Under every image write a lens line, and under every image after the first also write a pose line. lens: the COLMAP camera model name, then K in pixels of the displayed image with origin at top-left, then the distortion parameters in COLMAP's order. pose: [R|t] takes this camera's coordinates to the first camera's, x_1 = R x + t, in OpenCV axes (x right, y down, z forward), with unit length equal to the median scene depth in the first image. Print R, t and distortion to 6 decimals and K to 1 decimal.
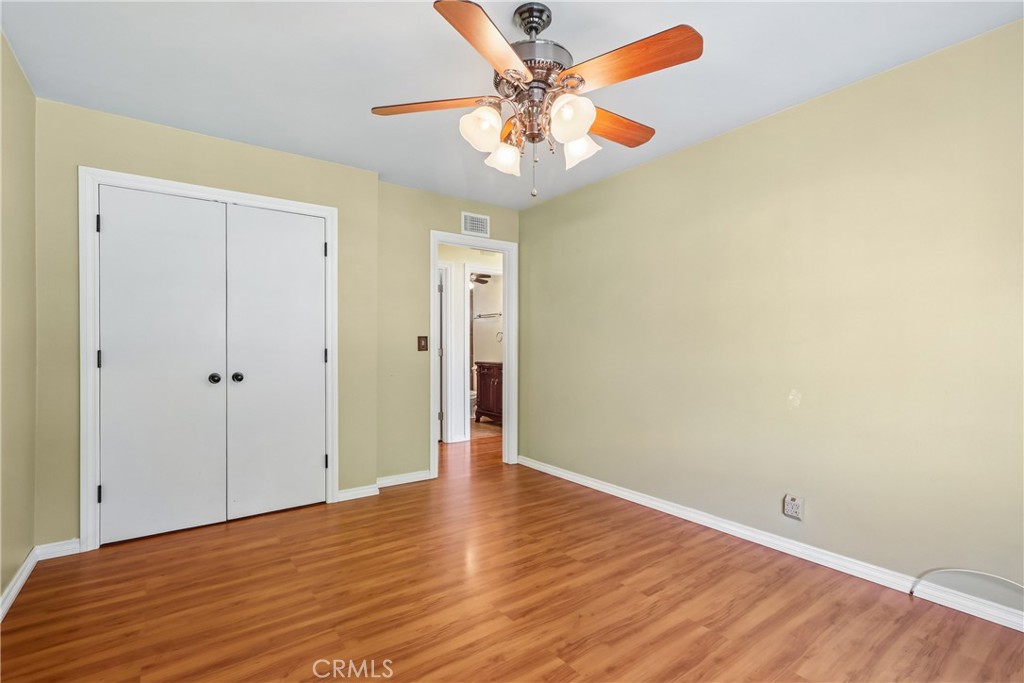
lens RADIAL K [[468.7, 0, 508.1], [0, 468.7, 348.0], [0, 0, 1]] dist [-0.001047, 0.004708]
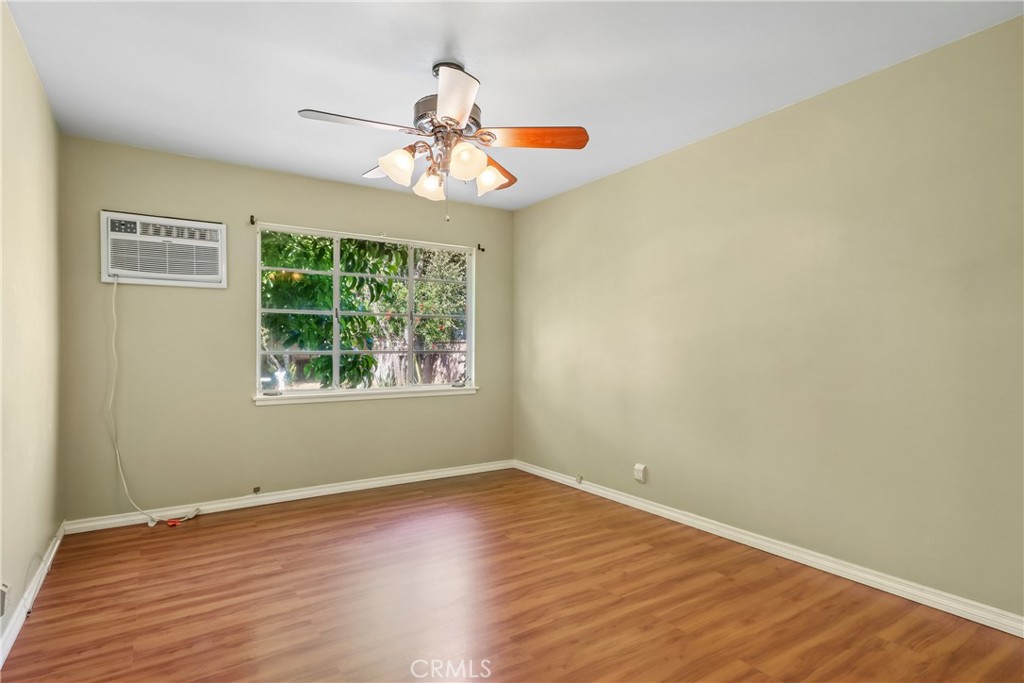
lens RADIAL K [[541.5, 0, 509.2], [0, 541.5, 351.8], [0, 0, 1]] dist [-0.002755, -0.000743]
pose [[-0.998796, -0.002900, 0.048981, -0.149487], [-0.002529, 0.999968, 0.007633, -0.006026], [-0.049001, 0.007500, -0.998771, 2.108624]]
